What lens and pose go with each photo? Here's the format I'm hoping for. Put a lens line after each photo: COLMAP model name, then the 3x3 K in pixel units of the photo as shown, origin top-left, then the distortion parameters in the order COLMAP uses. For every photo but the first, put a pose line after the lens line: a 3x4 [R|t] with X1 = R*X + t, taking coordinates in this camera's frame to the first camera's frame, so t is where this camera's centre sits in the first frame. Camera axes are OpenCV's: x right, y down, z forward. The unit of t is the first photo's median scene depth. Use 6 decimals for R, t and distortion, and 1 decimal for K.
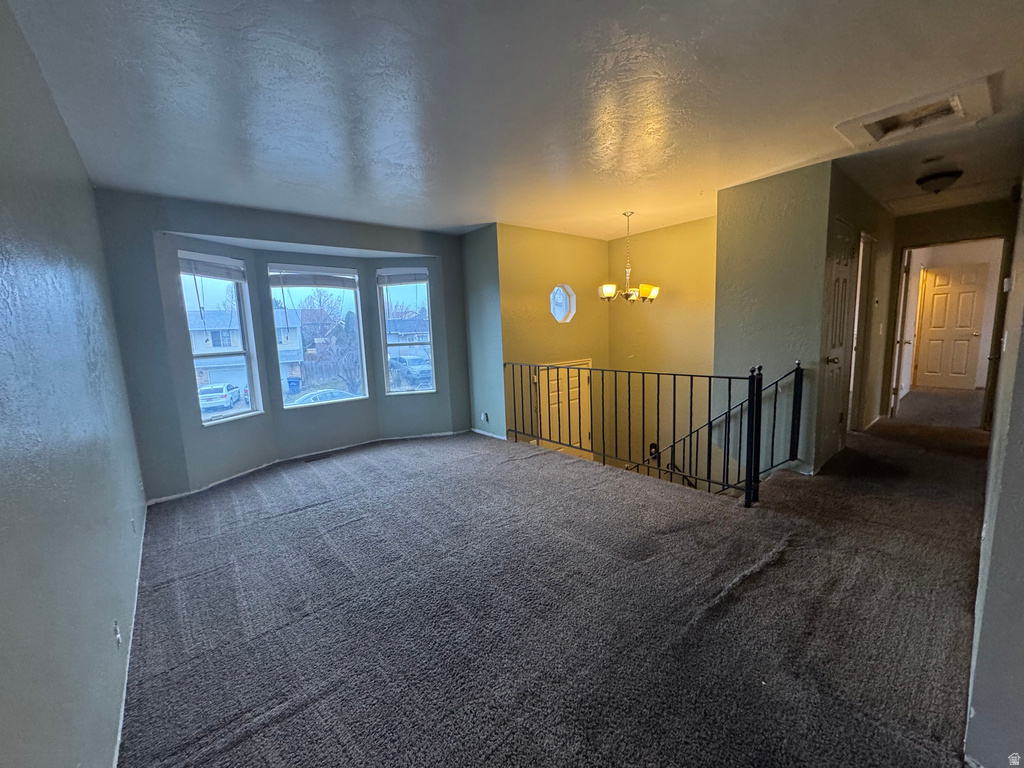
lens RADIAL K [[406.7, 0, 511.9], [0, 406.7, 382.3], [0, 0, 1]] dist [-0.002069, 0.000489]
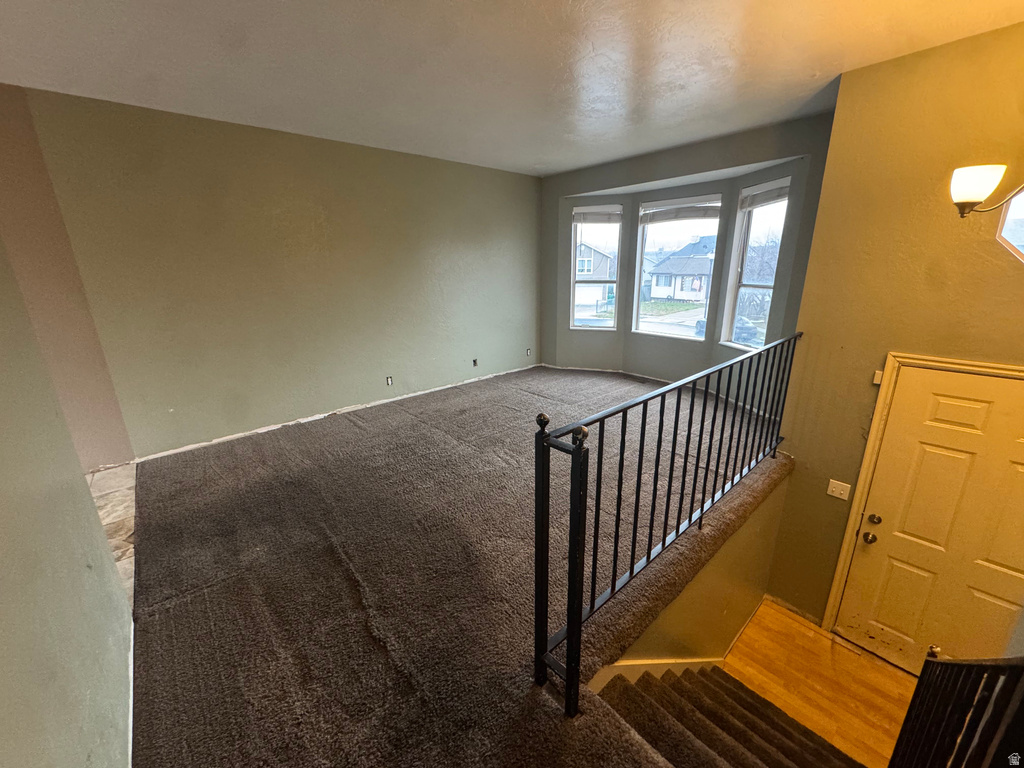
lens RADIAL K [[406.7, 0, 511.7], [0, 406.7, 385.2], [0, 0, 1]] dist [-0.002069, 0.000489]
pose [[0.025414, 0.321069, -0.946715, 0.775573], [-0.117607, 0.941405, 0.316111, -0.155866], [0.992735, 0.103307, 0.061685, 0.739664]]
